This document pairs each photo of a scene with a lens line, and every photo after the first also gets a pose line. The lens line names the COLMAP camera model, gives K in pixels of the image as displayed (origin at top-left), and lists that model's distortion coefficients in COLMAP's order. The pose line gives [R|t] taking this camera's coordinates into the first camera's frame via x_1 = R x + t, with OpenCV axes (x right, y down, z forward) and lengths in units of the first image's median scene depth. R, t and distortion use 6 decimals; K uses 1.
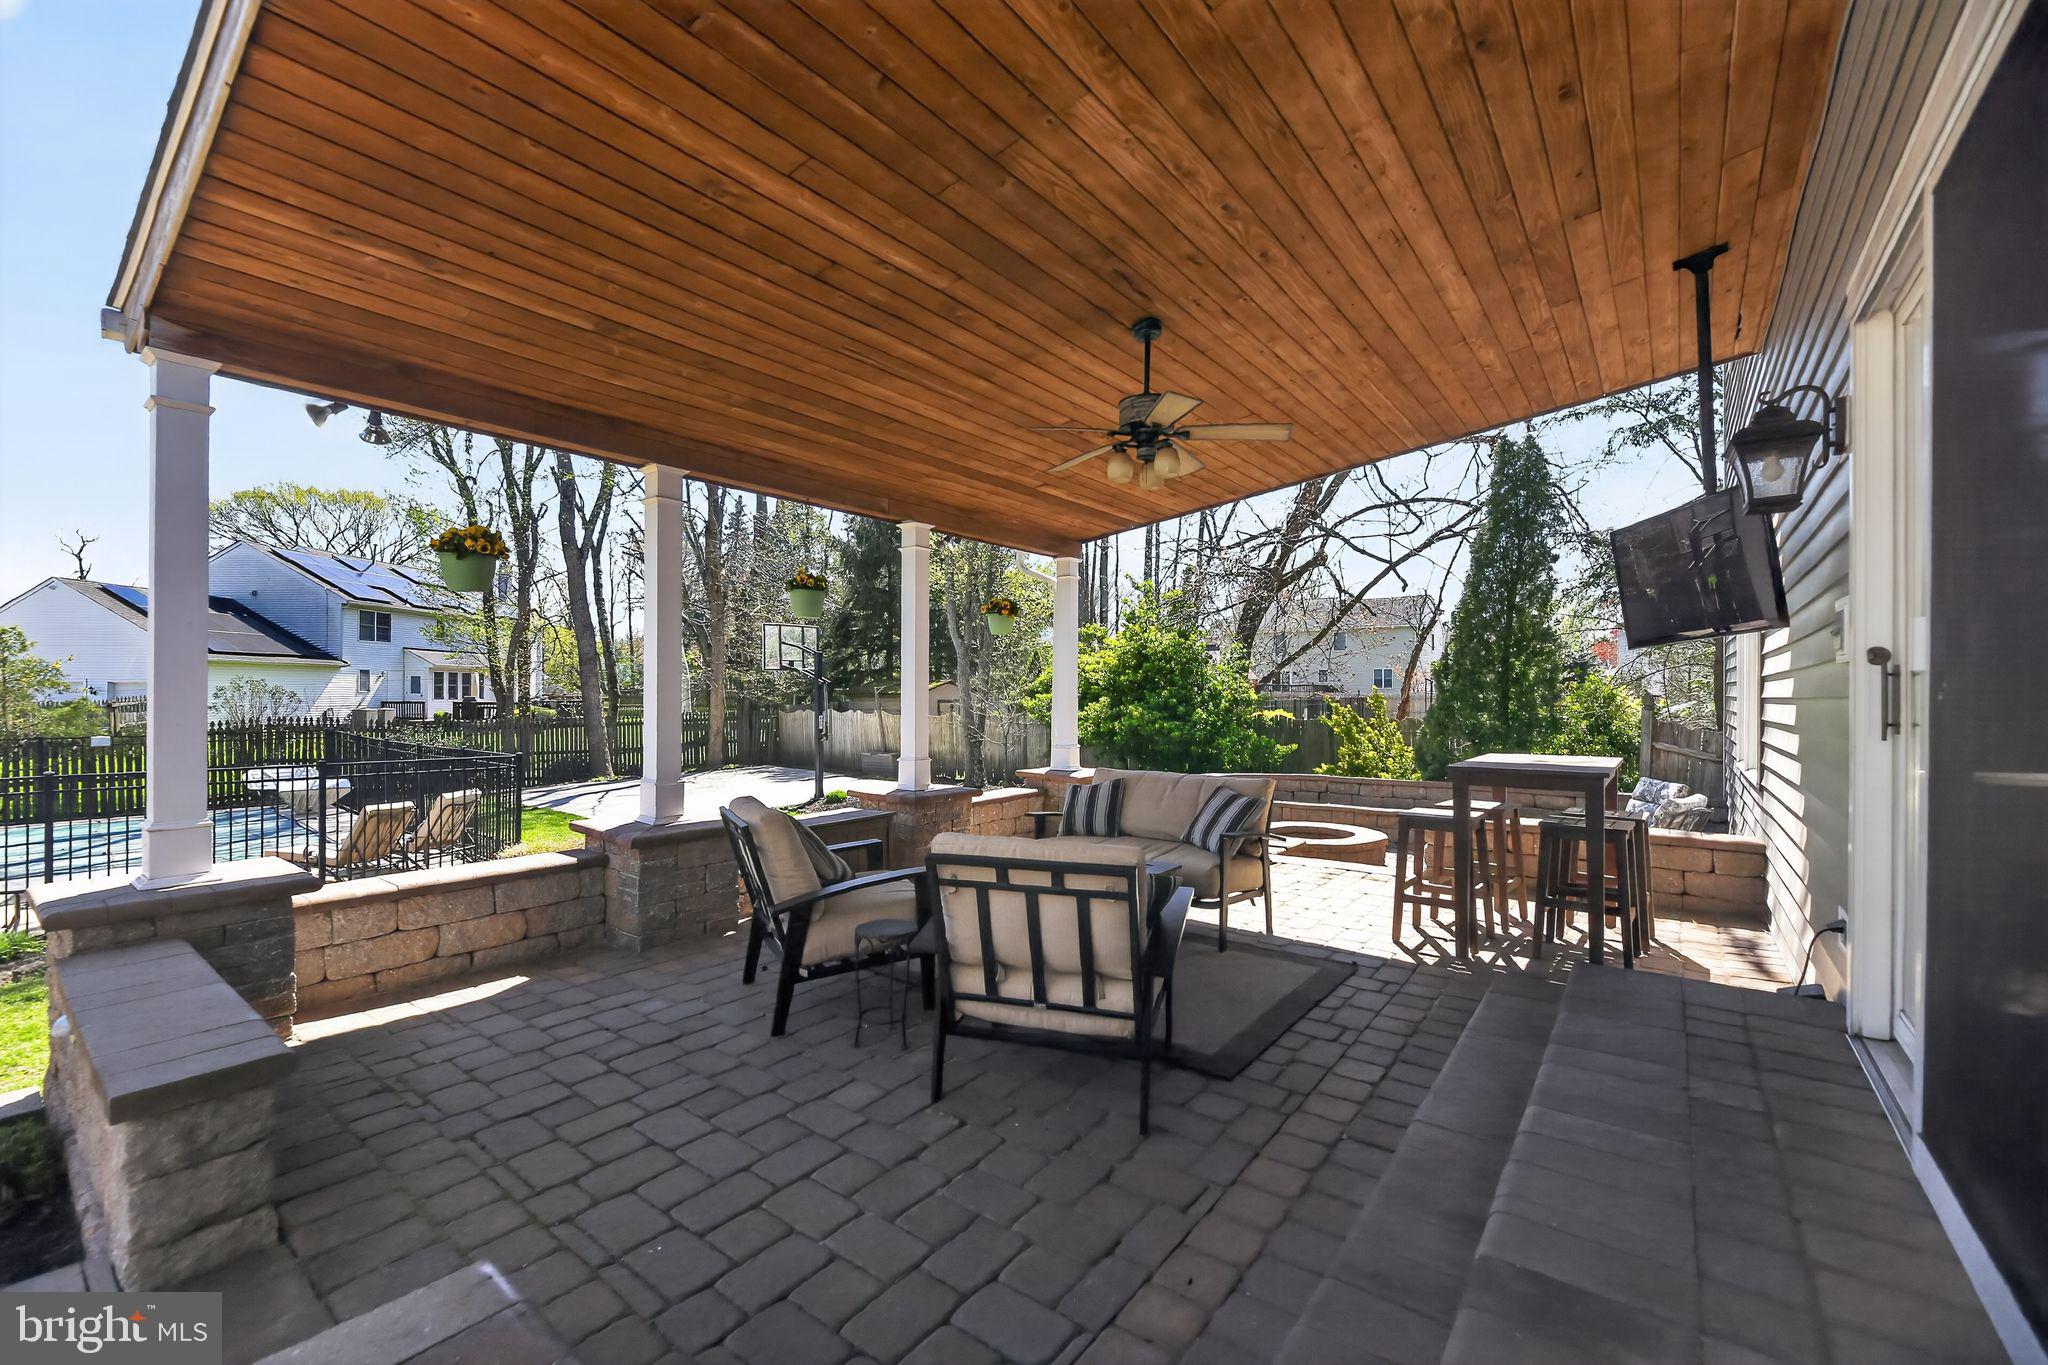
lens RADIAL K [[841.8, 0, 1019.4], [0, 841.8, 692.5], [0, 0, 1]] dist [-0.000540, -0.000227]
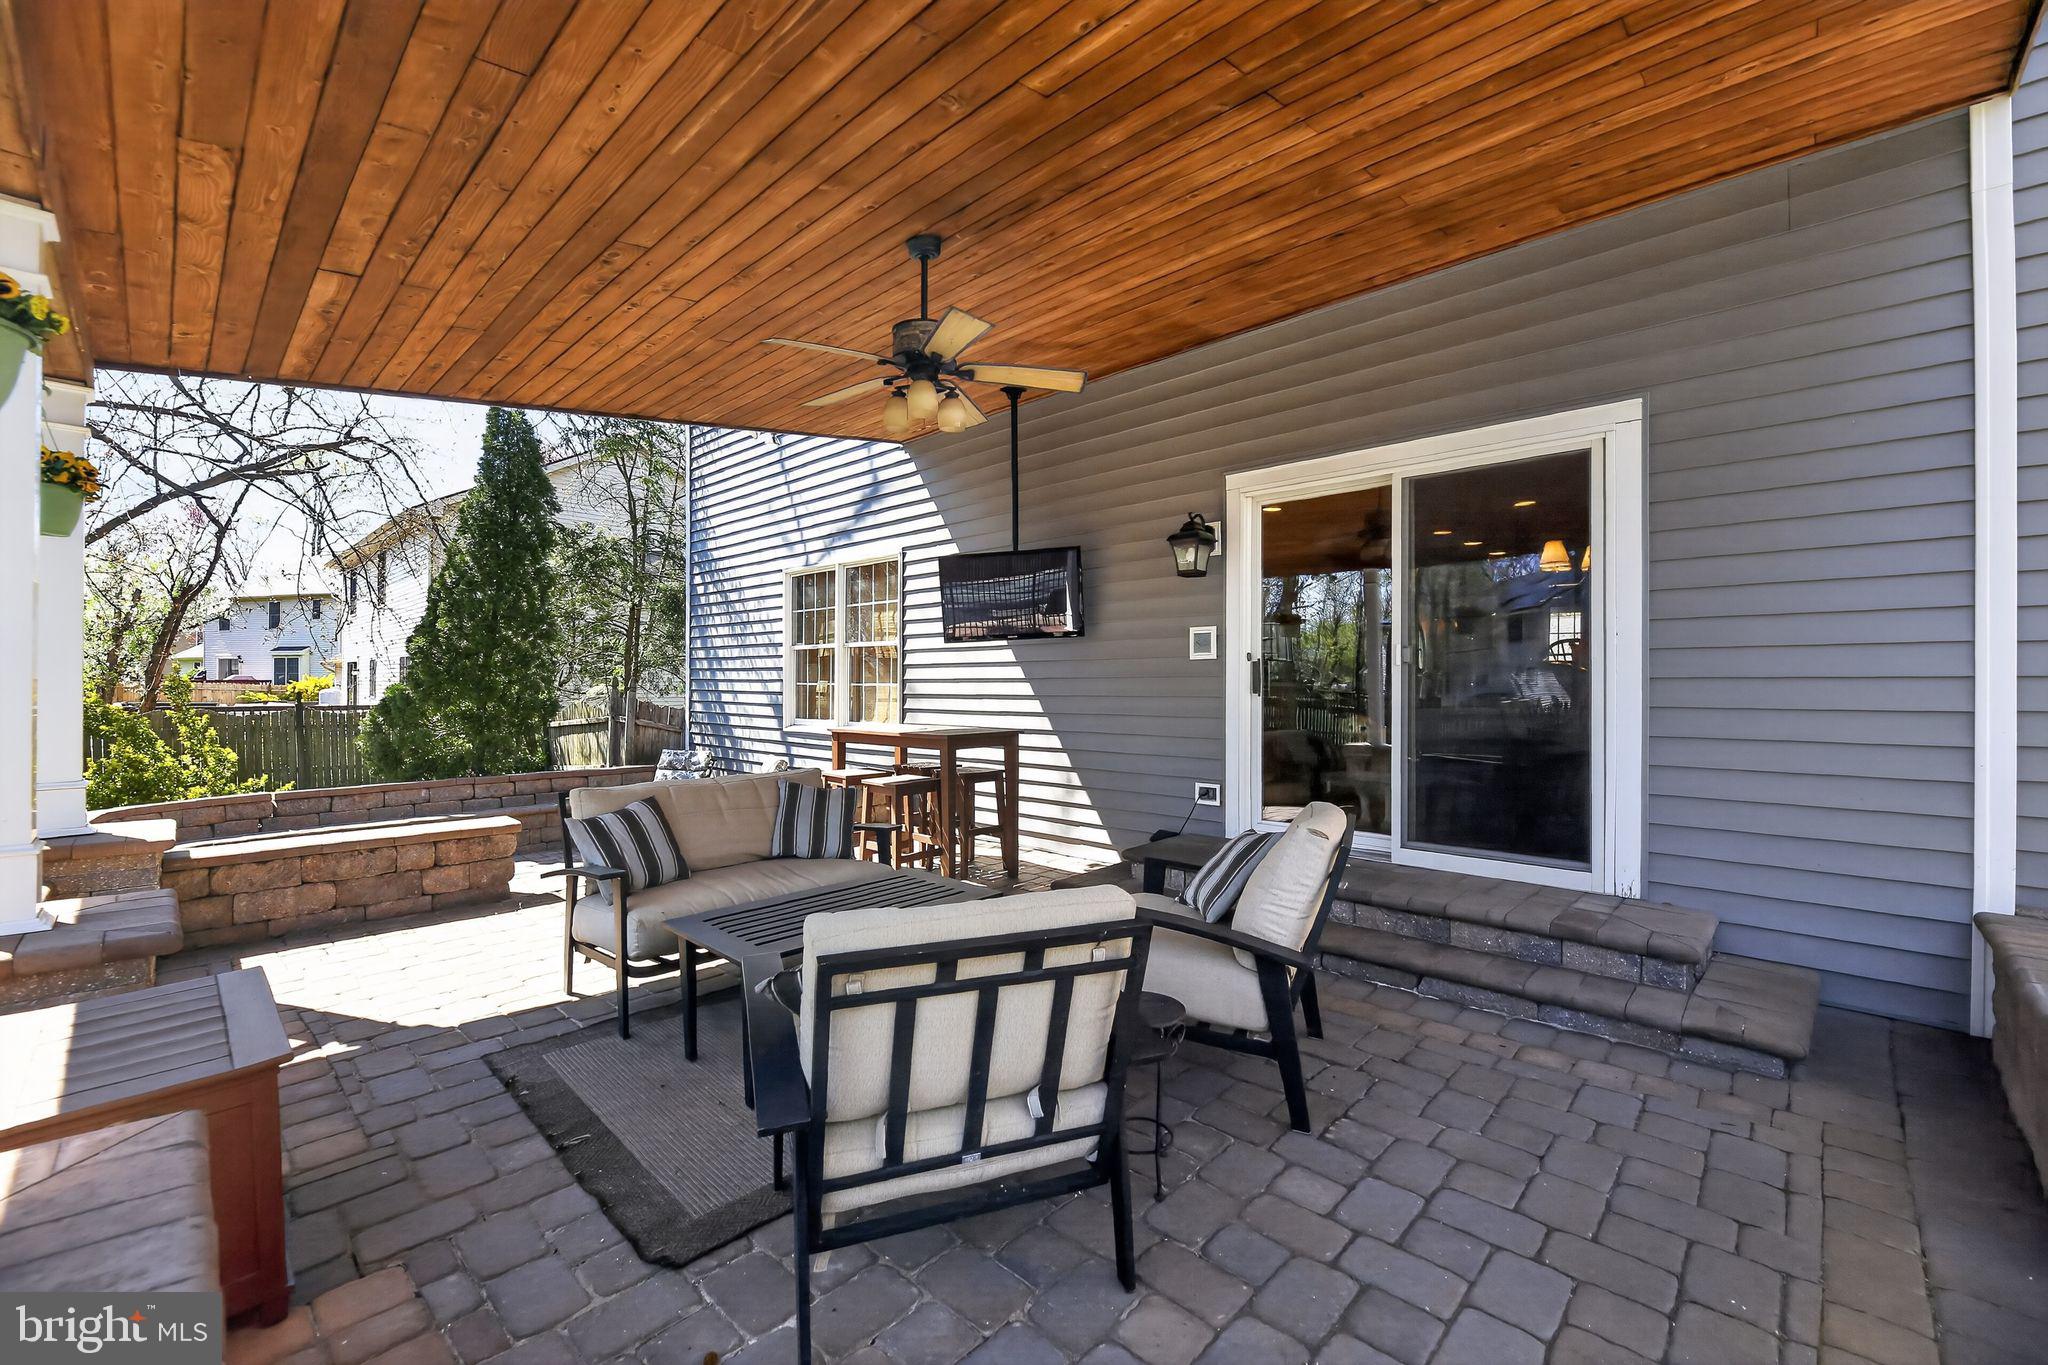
lens RADIAL K [[830.7, 0, 1017.0], [0, 830.7, 673.3], [0, 0, 1]] dist [-0.000996, -0.000267]
pose [[0.108228, 0.008661, 0.994088, -0.334910], [-0.000882, 0.999962, -0.008616, 0.005111], [-0.994126, 0.000056, 0.108232, 0.403343]]
